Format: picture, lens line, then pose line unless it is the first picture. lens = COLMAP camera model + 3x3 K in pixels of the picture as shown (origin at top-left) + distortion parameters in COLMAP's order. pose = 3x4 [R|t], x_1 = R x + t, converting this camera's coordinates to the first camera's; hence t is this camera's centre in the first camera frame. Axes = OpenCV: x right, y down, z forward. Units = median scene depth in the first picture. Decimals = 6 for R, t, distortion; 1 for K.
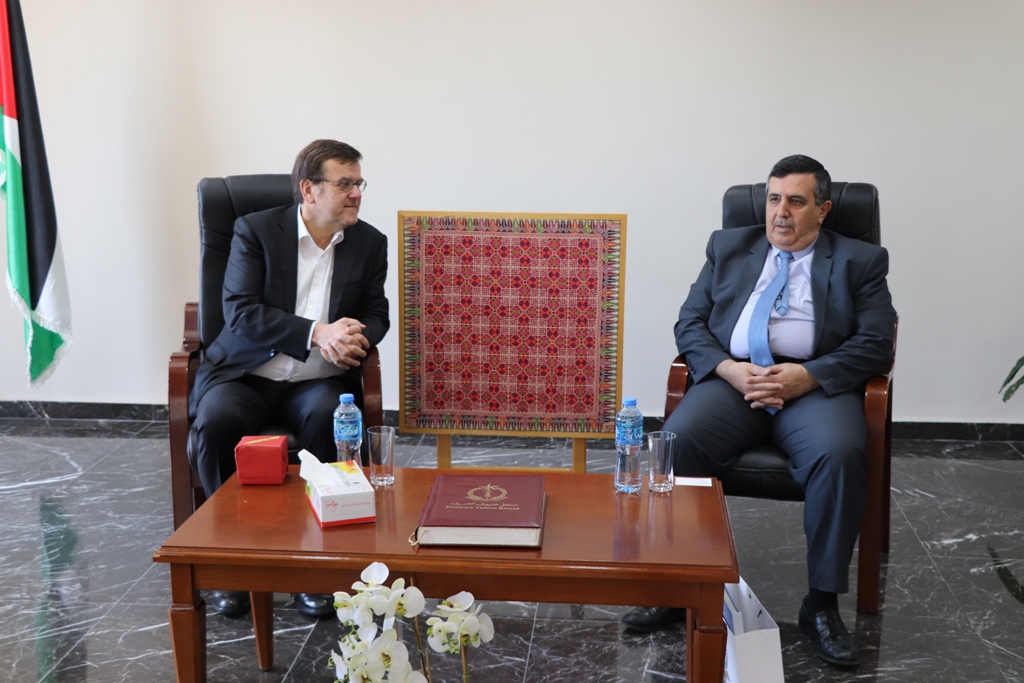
lens RADIAL K [[1354.7, 0, 512.0], [0, 1354.7, 341.5], [0, 0, 1]] dist [0.247716, 0.004784]
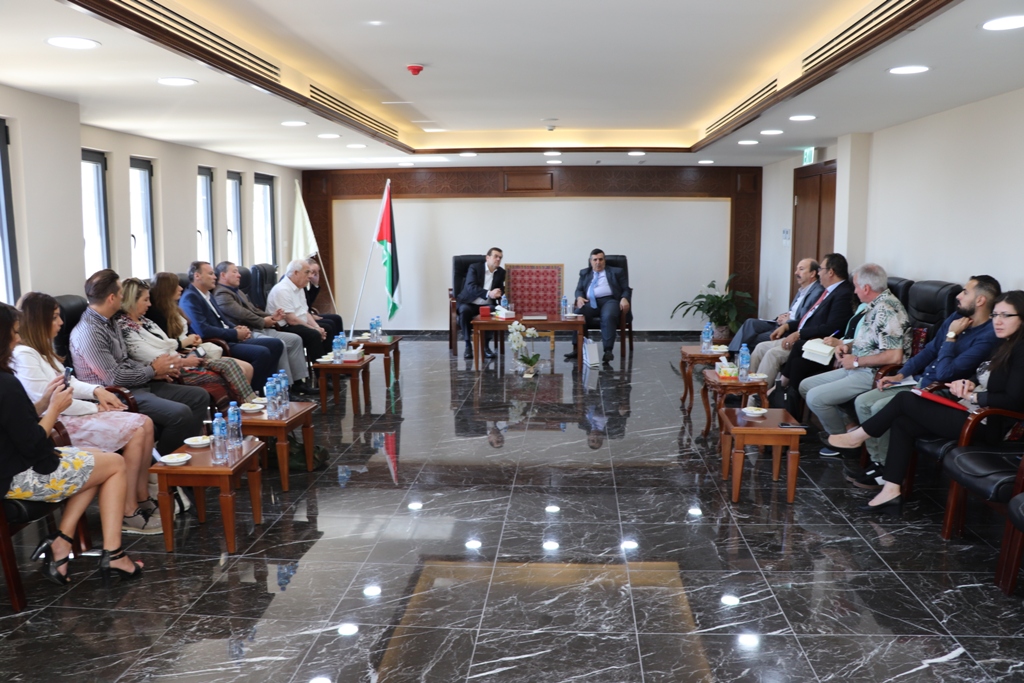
lens RADIAL K [[843.1, 0, 512.0], [0, 843.1, 341.5], [0, 0, 1]] dist [-0.097943, 0.004580]
pose [[0.999916, -0.012925, -0.000162, -0.066368], [0.012916, 0.999569, -0.026372, 0.190856], [0.000503, 0.026368, 0.999652, -1.406255]]
